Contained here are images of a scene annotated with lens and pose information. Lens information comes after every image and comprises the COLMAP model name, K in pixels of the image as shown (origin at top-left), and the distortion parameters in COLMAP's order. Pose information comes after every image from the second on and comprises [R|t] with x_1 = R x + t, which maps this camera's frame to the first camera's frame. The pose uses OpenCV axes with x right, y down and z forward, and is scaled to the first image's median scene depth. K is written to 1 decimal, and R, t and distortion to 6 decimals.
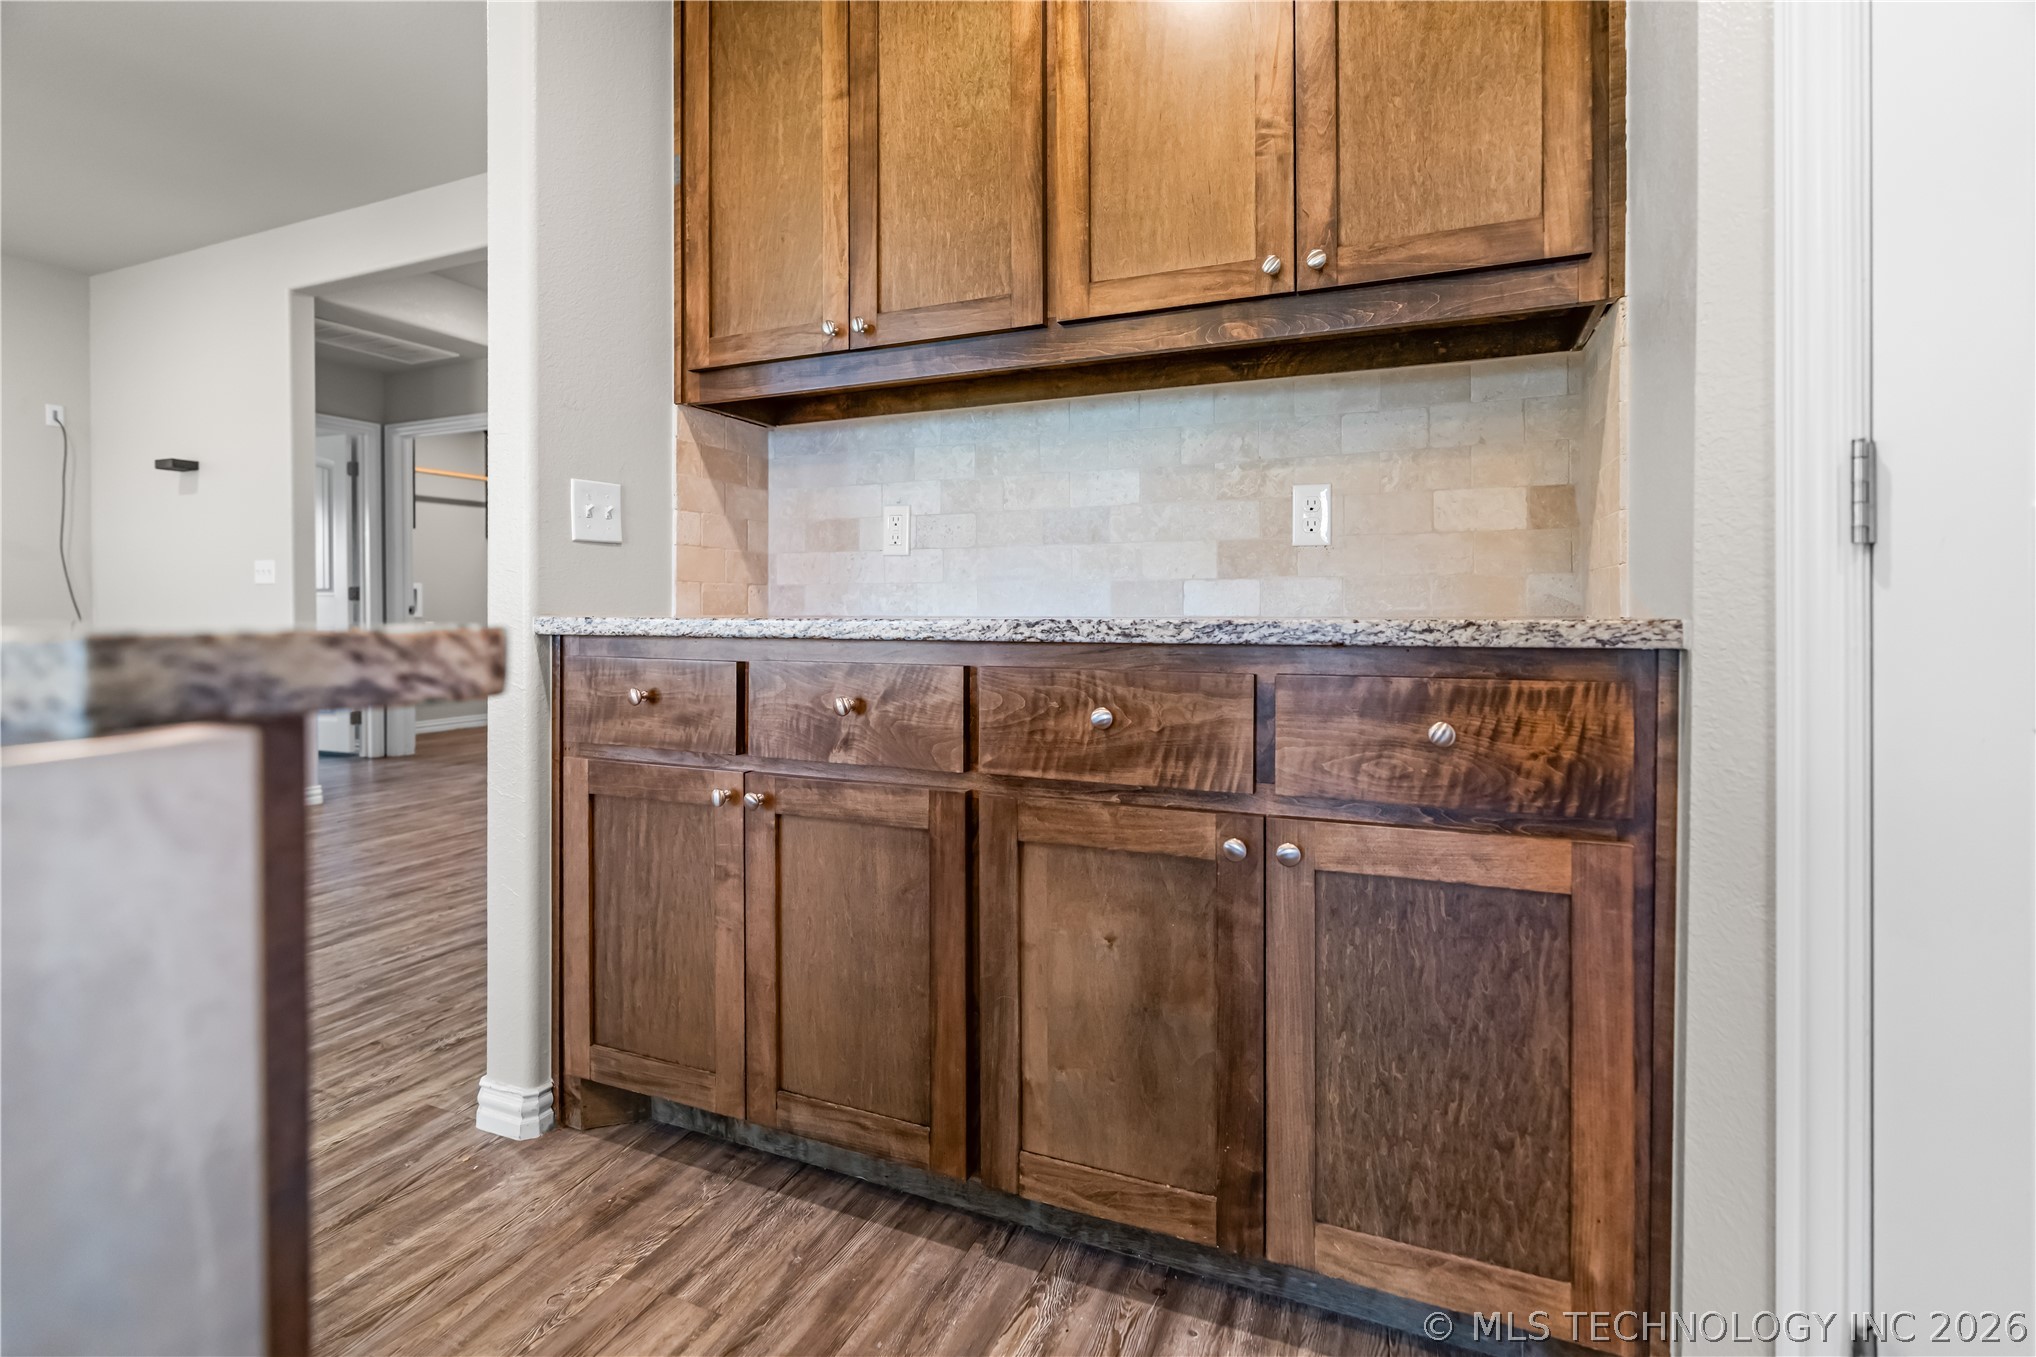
lens RADIAL K [[940.3, 0, 1024.6], [0, 940.3, 614.9], [0, 0, 1]] dist [-0.011335, 0.003981]
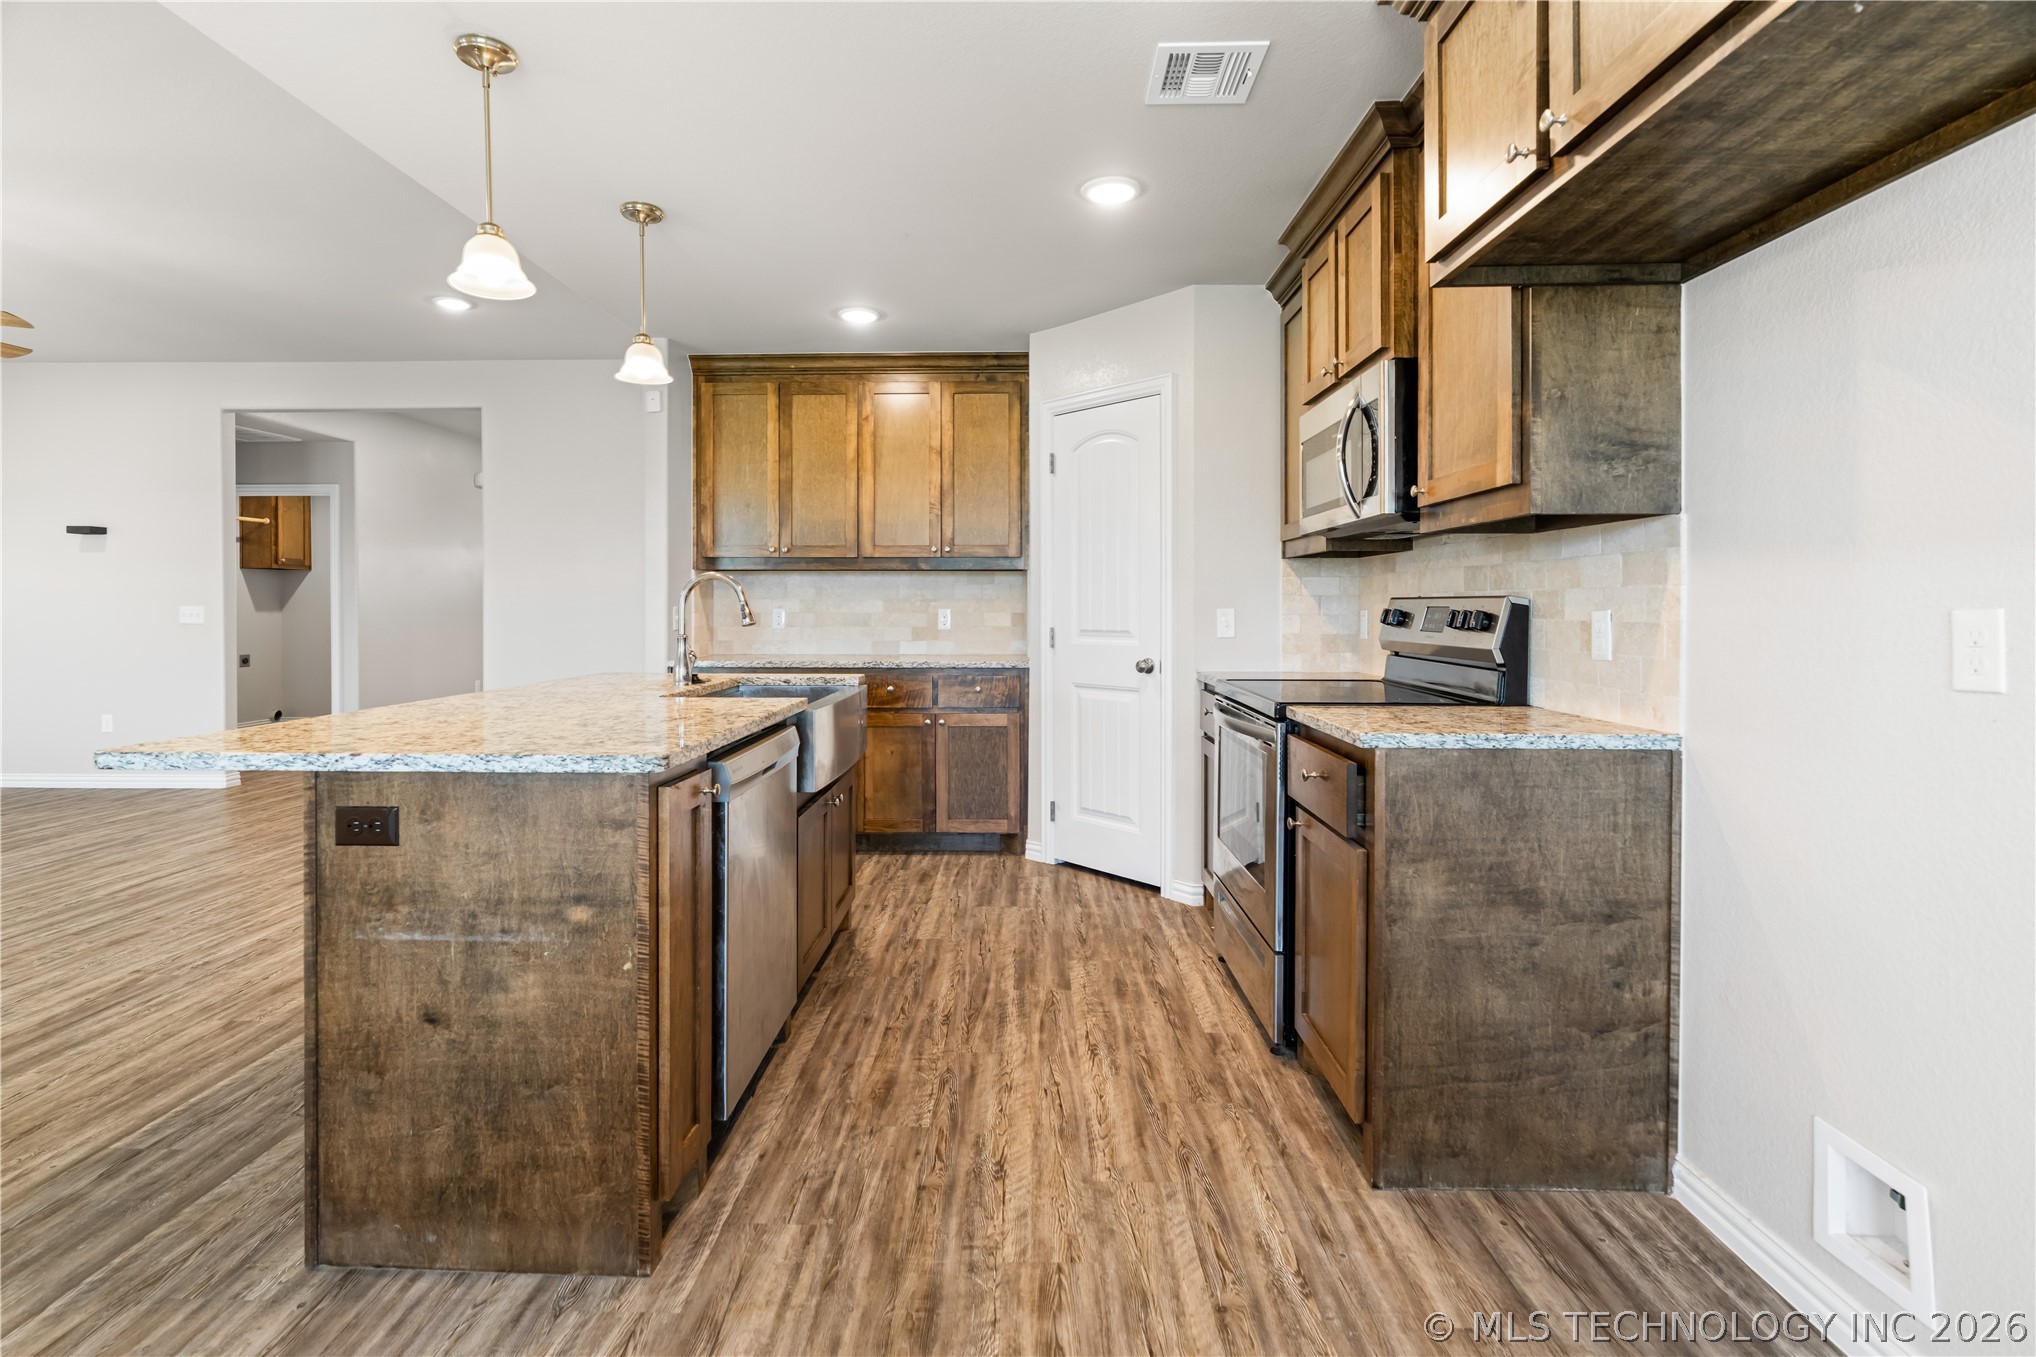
lens RADIAL K [[940.3, 0, 1025.5], [0, 940.3, 621.3], [0, 0, 1]] dist [-0.011335, 0.003981]
pose [[0.918434, -0.002316, 0.395567, -0.659699], [-0.001945, 0.999944, 0.010371, -0.142049], [-0.395569, -0.010295, 0.918379, -1.898935]]
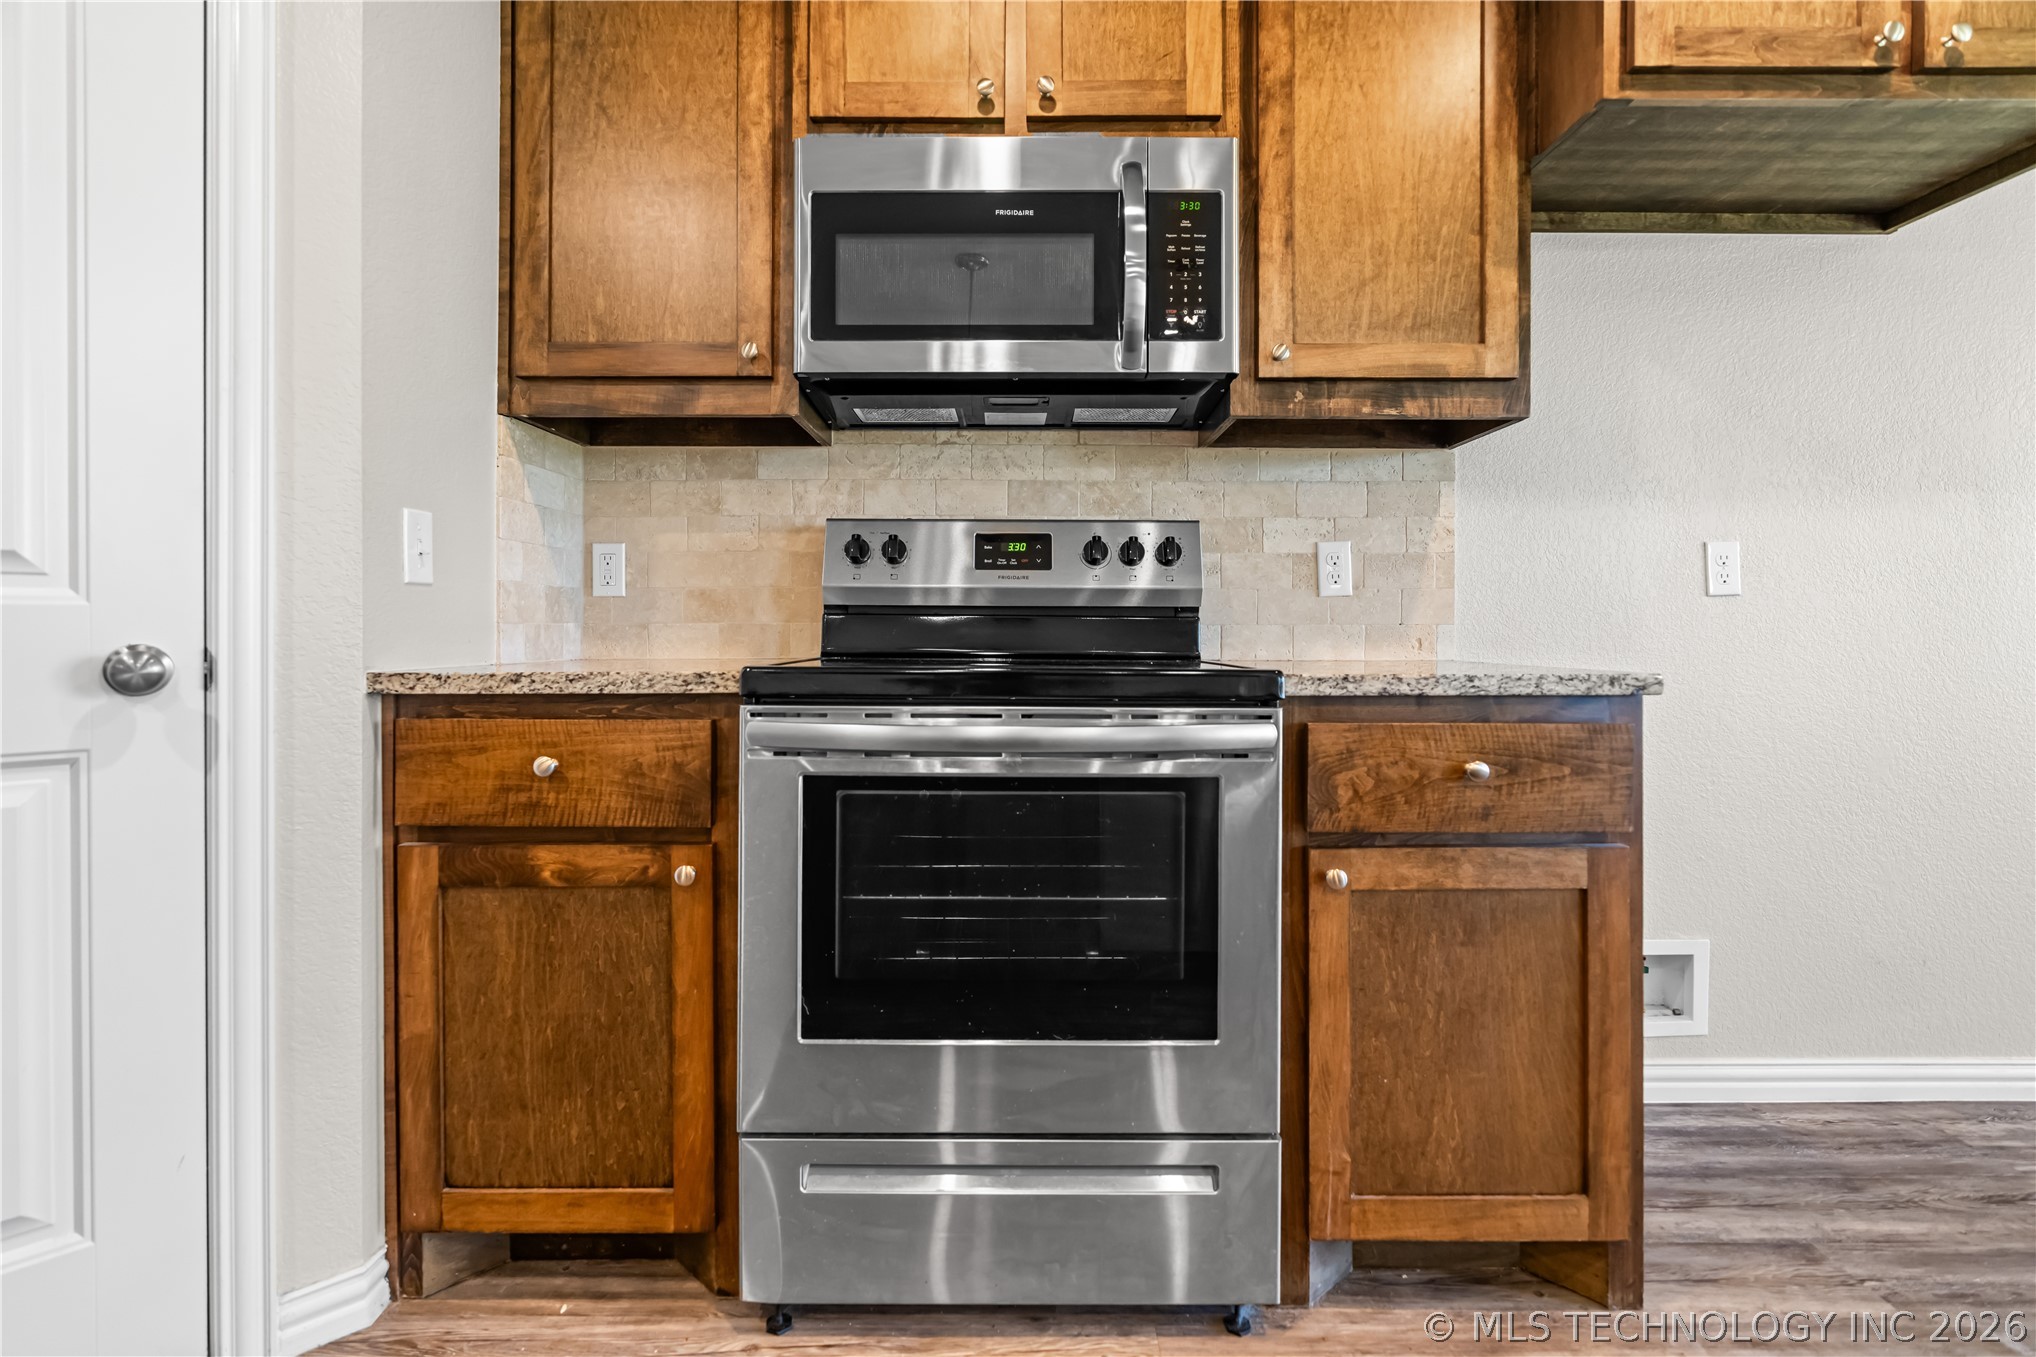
lens RADIAL K [[940.3, 0, 1002.7], [0, 940.3, 633.7], [0, 0, 1]] dist [-0.011335, 0.003981]
pose [[-0.388587, -0.002072, 0.921410, -0.347623], [0.002685, 0.999991, 0.003381, -0.031369], [-0.921408, 0.003787, -0.388578, -0.138057]]
